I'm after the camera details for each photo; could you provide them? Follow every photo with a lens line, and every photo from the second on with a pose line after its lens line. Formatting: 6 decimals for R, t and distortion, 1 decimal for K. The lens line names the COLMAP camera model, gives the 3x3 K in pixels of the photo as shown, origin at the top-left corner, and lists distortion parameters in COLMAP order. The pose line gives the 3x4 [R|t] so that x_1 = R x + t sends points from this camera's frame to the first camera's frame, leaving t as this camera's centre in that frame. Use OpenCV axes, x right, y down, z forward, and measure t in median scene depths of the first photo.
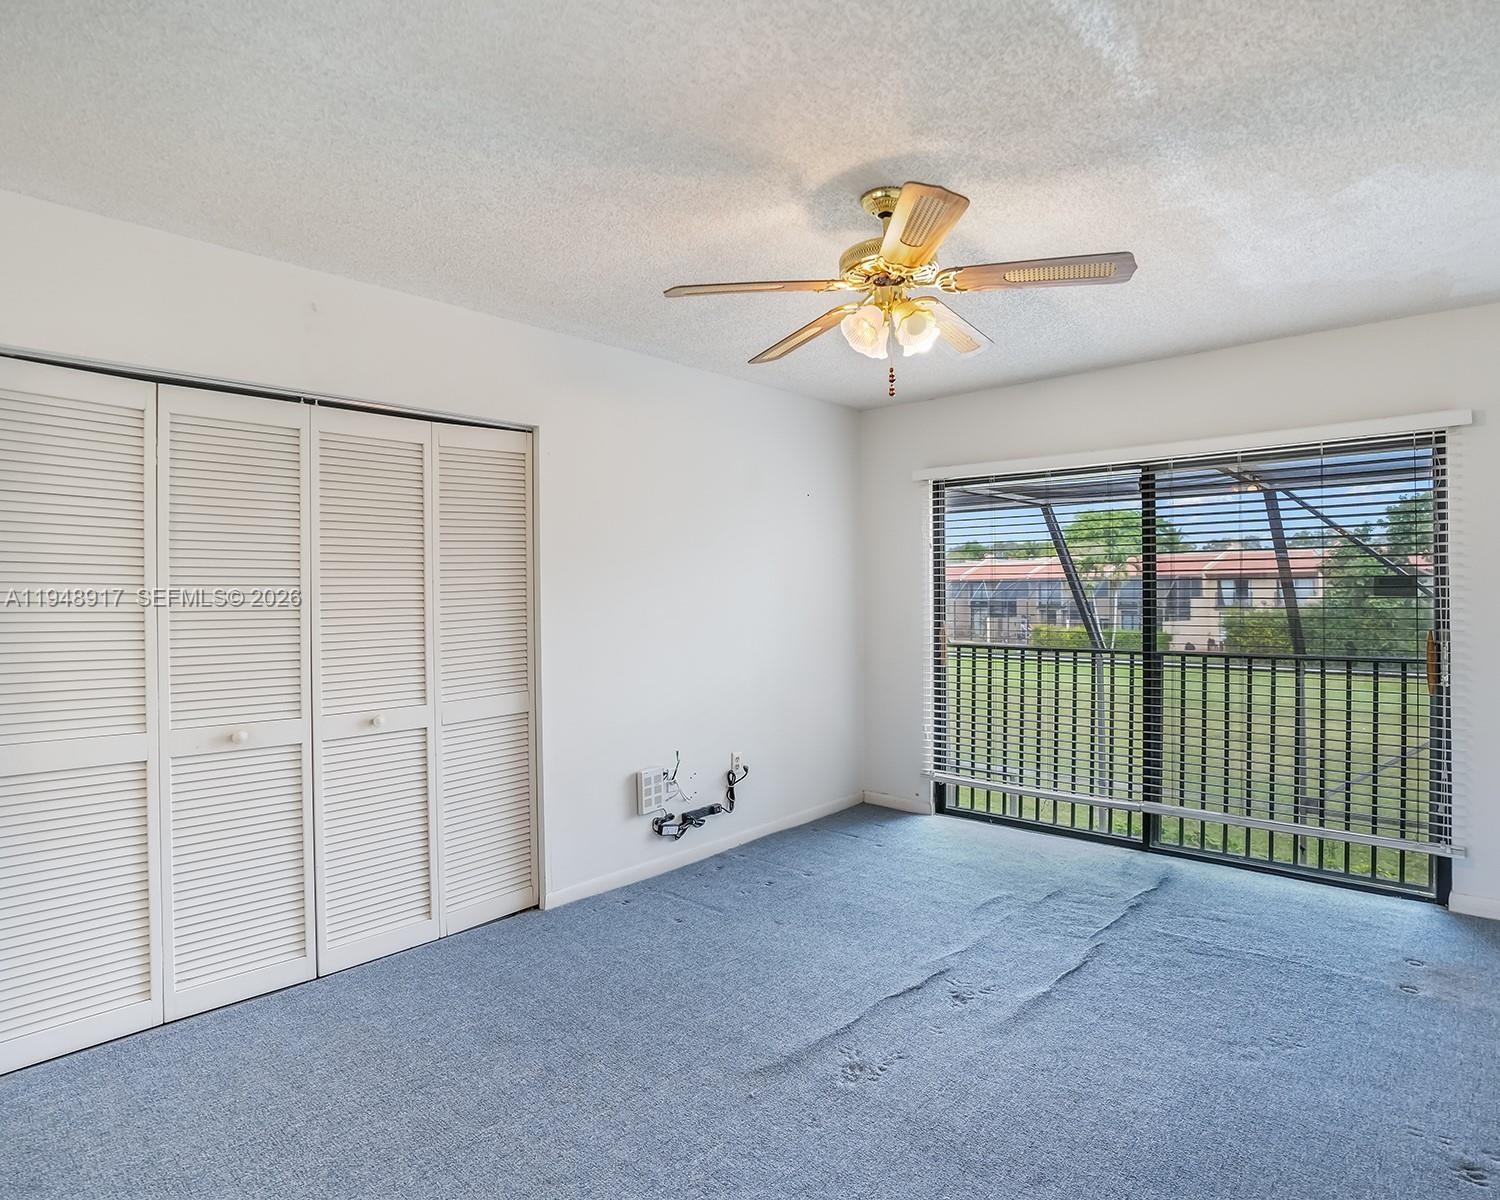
lens RADIAL K [[852.1, 0, 750.0], [0, 852.1, 600.0], [0, 0, 1]] dist [-0.040339, 0.000796]
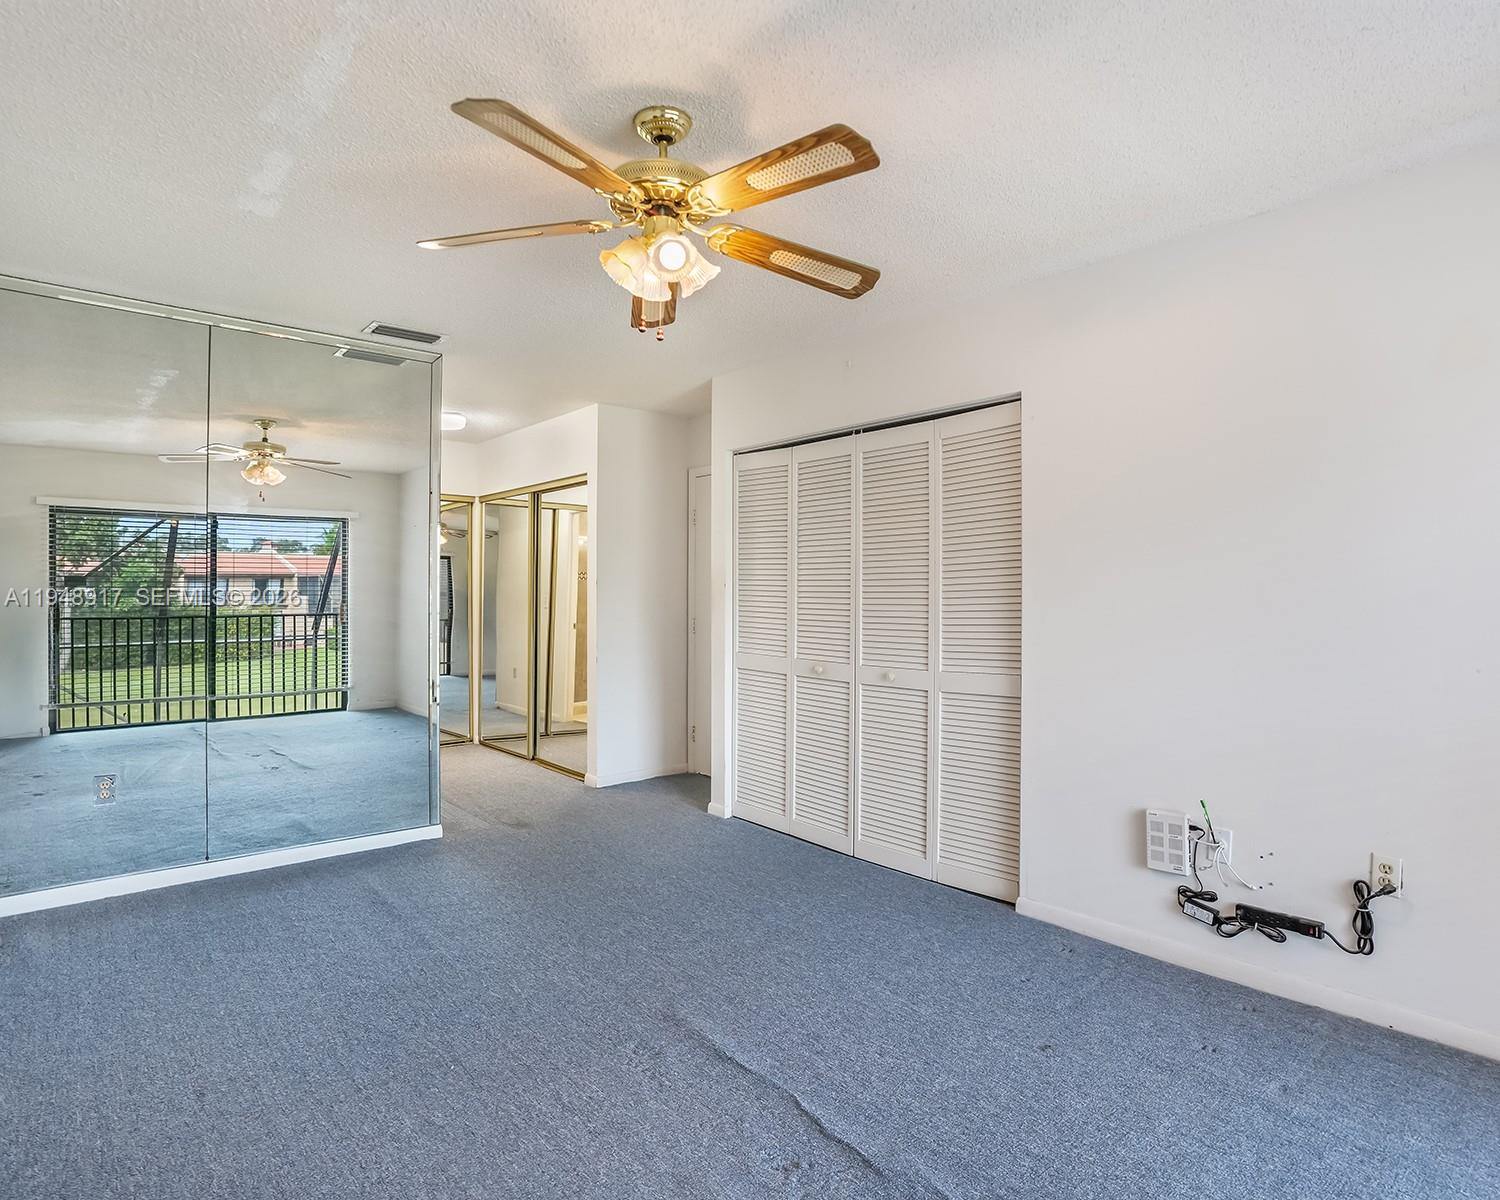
lens RADIAL K [[826.3, 0, 750.0], [0, 826.3, 600.0], [0, 0, 1]] dist [-0.002044, -0.000319]
pose [[-0.087269, 0.020772, -0.995968, 0.679251], [-0.009772, 0.999717, 0.021706, 0.006334], [0.996137, 0.011627, -0.087041, 0.781018]]
